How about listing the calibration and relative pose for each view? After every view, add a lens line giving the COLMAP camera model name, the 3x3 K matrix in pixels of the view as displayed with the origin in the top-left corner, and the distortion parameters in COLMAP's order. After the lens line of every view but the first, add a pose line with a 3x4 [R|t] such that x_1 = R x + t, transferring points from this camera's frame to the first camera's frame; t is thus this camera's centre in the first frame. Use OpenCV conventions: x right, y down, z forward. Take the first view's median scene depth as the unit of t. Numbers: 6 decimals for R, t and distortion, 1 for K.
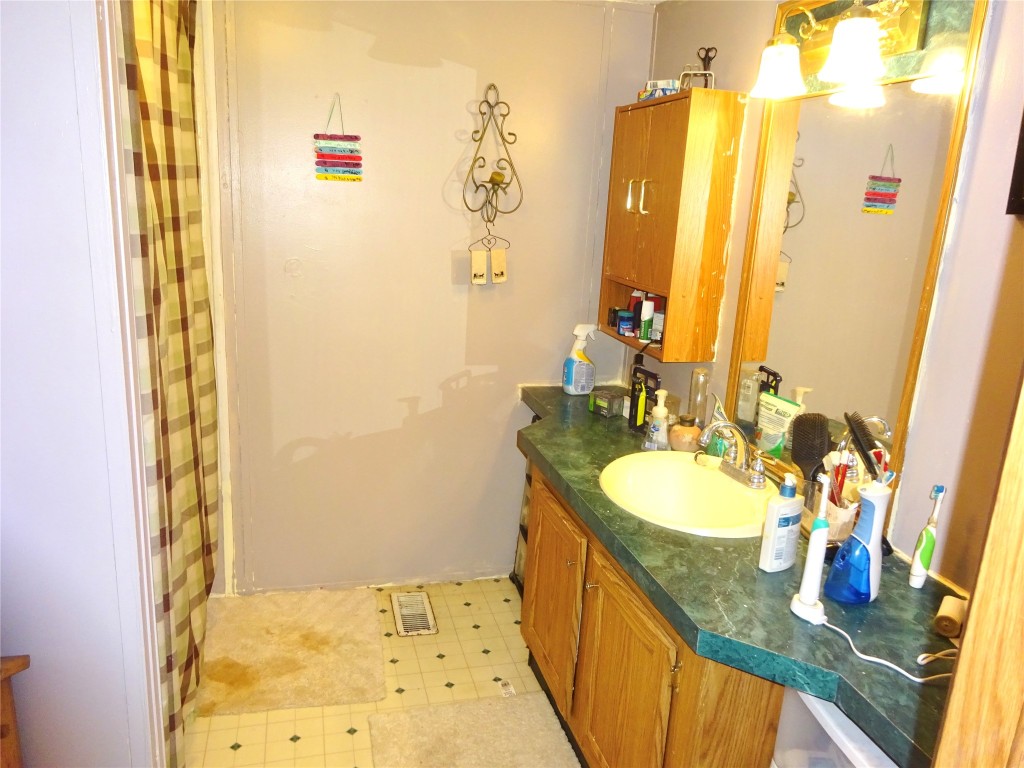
lens RADIAL K [[751.0, 0, 509.4], [0, 751.0, 385.4], [0, 0, 1]] dist [0.008001, -0.013813]
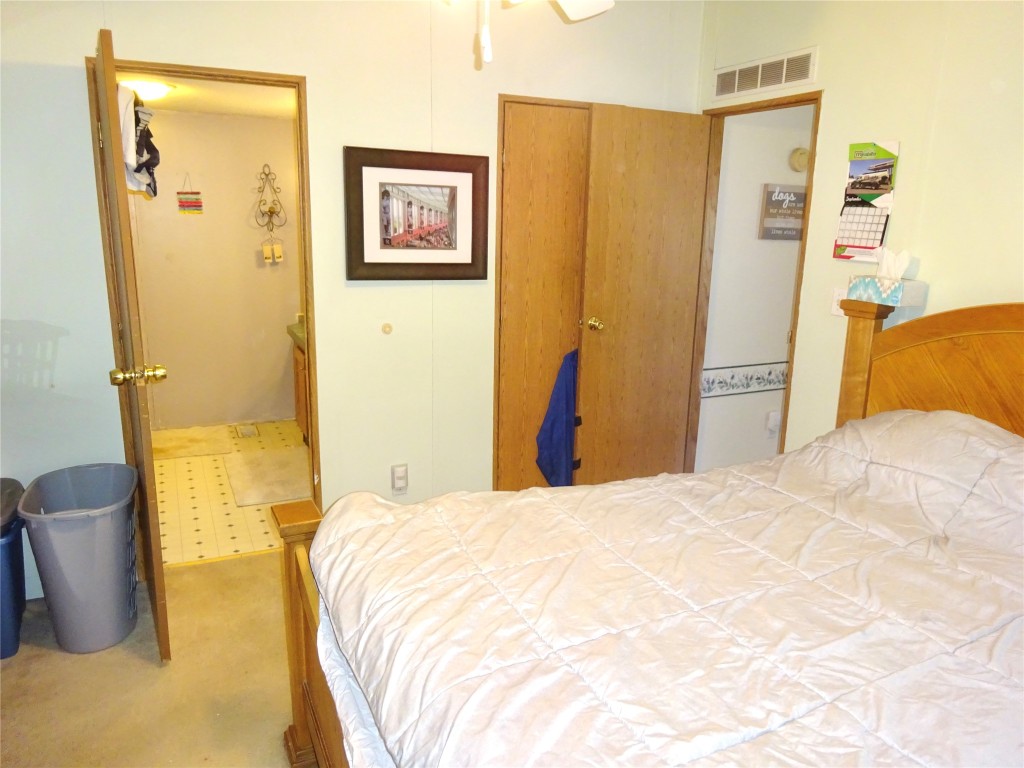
lens RADIAL K [[751.0, 0, 514.9], [0, 751.0, 384.5], [0, 0, 1]] dist [0.008001, -0.013813]
pose [[0.983400, -0.075444, 0.165022, 0.259008], [0.078457, 0.996848, -0.011805, 0.274775], [-0.163611, 0.024556, 0.986219, -1.116225]]
